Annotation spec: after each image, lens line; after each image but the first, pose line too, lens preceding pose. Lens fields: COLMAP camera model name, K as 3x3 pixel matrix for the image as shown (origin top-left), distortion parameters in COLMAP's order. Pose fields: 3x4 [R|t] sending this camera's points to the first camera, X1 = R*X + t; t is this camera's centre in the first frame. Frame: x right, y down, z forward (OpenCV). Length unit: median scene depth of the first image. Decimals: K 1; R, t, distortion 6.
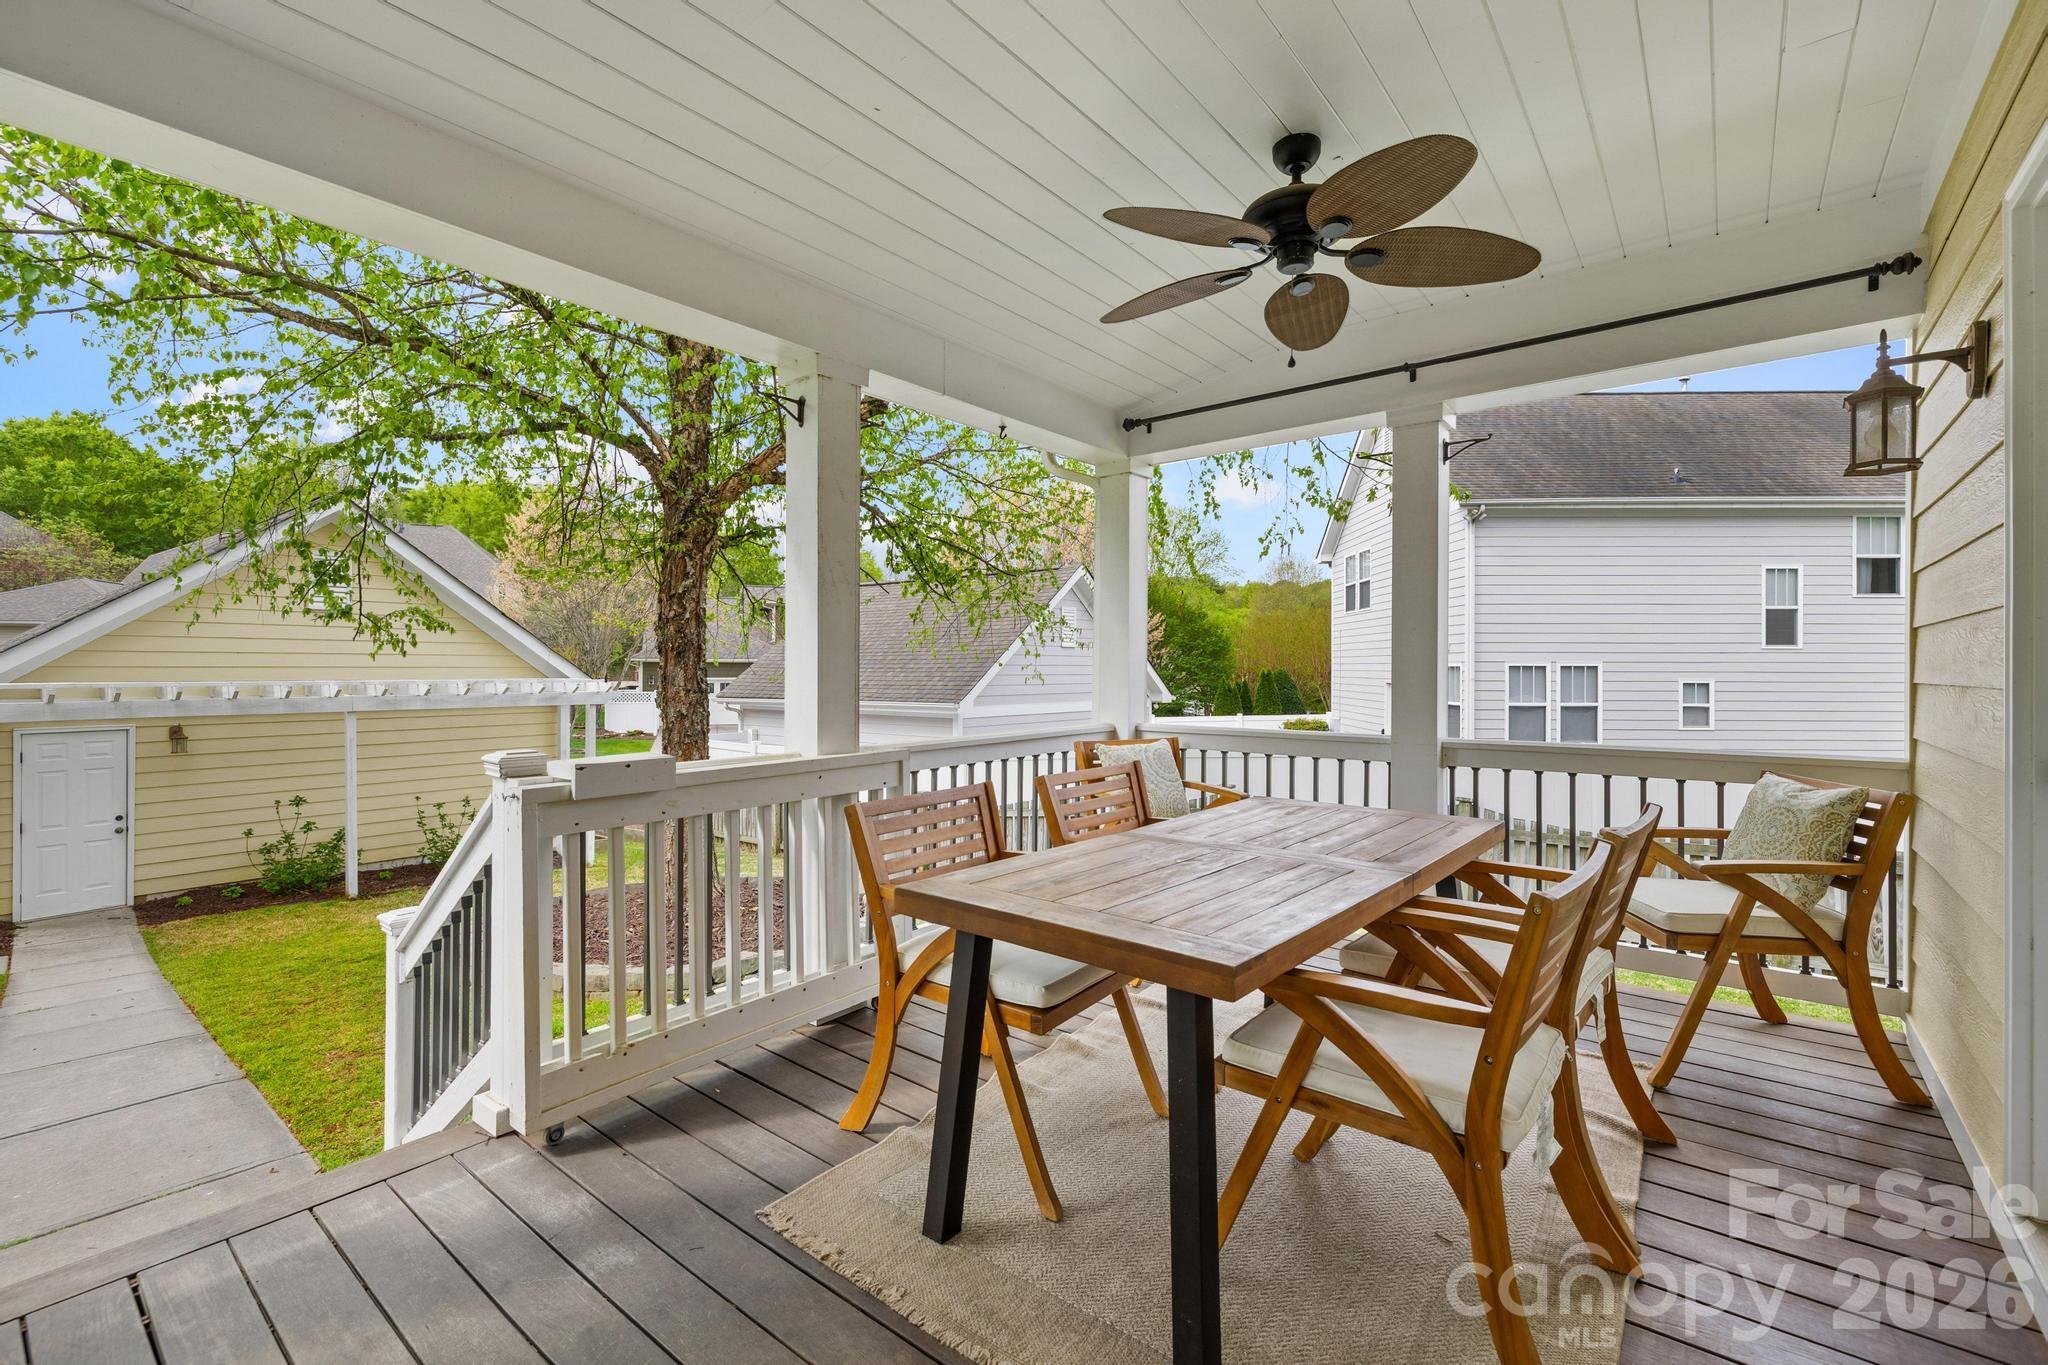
lens RADIAL K [[920.2, 0, 993.7], [0, 920.2, 669.7], [0, 0, 1]] dist [0.000894, 0.000365]
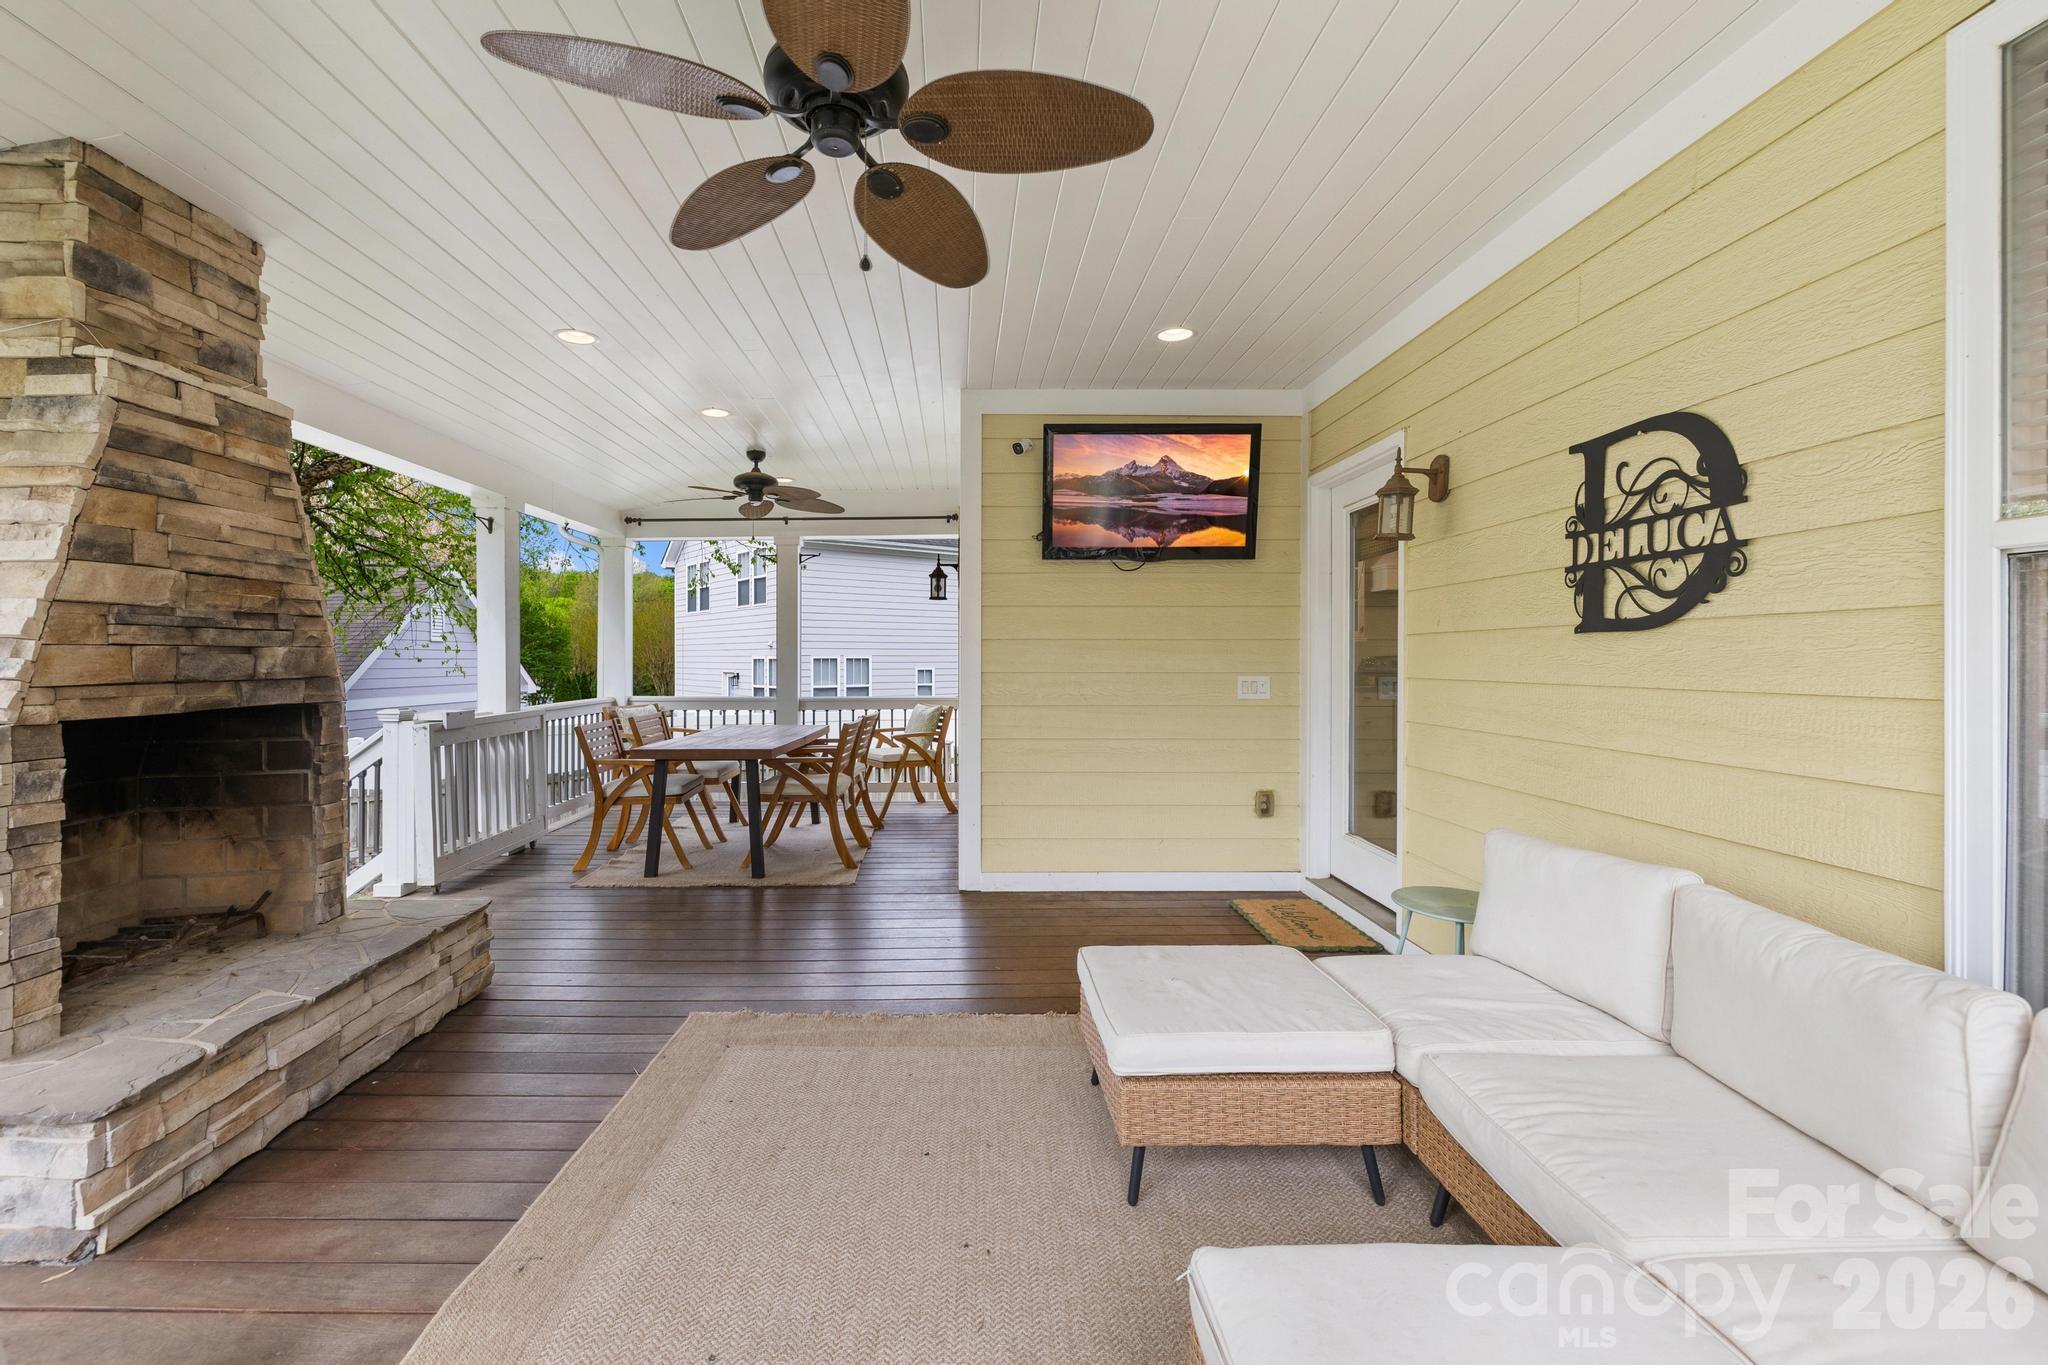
lens RADIAL K [[920.2, 0, 993.7], [0, 920.2, 669.7], [0, 0, 1]] dist [0.000894, 0.000365]
pose [[0.756443, -0.010836, 0.653970, -0.531181], [0.004069, 0.999921, 0.011862, -0.008836], [-0.654047, -0.006312, 0.756427, -0.846677]]
